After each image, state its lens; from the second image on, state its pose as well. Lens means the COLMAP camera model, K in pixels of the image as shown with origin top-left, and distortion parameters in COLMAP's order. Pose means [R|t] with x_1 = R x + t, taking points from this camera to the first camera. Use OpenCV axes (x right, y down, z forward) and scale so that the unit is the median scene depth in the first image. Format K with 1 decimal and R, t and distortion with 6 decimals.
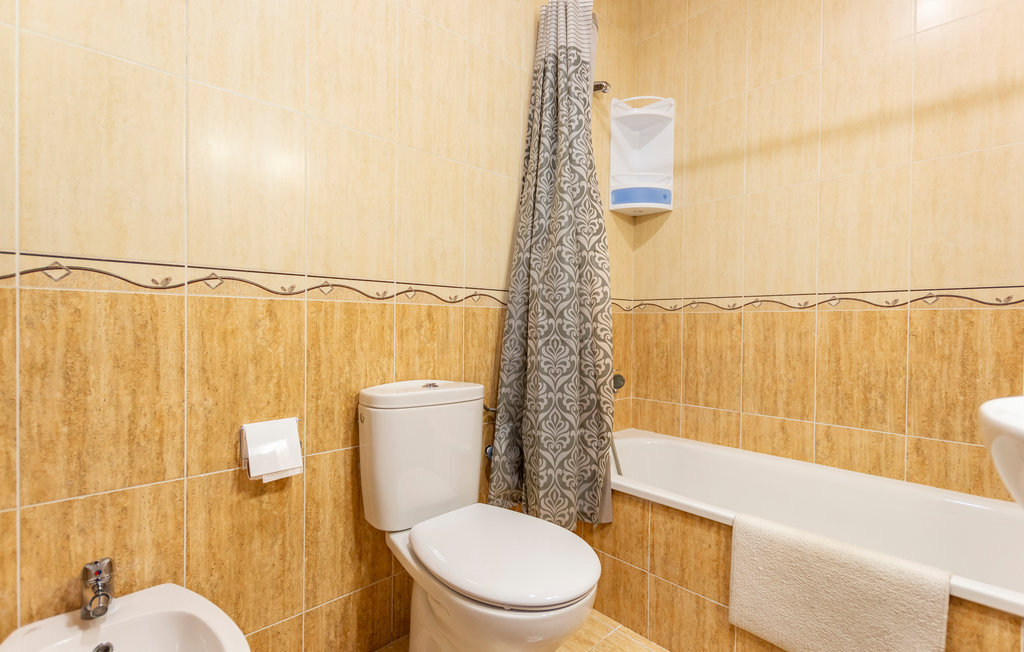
lens RADIAL K [[454.6, 0, 518.3], [0, 454.6, 328.8], [0, 0, 1]] dist [-0.002215, -0.002336]
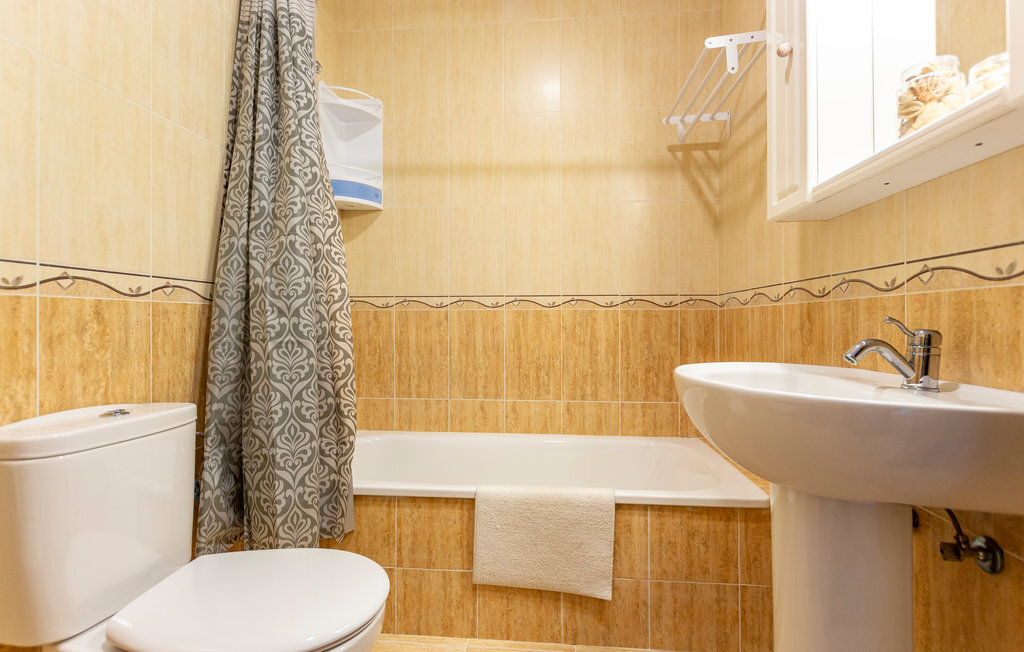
lens RADIAL K [[454.6, 0, 520.3], [0, 454.6, 320.2], [0, 0, 1]] dist [-0.002215, -0.002336]
pose [[0.752671, -0.008360, 0.658344, -0.151588], [0.013536, 0.999905, -0.002779, -0.008122], [-0.658258, 0.011003, 0.752712, 0.043052]]
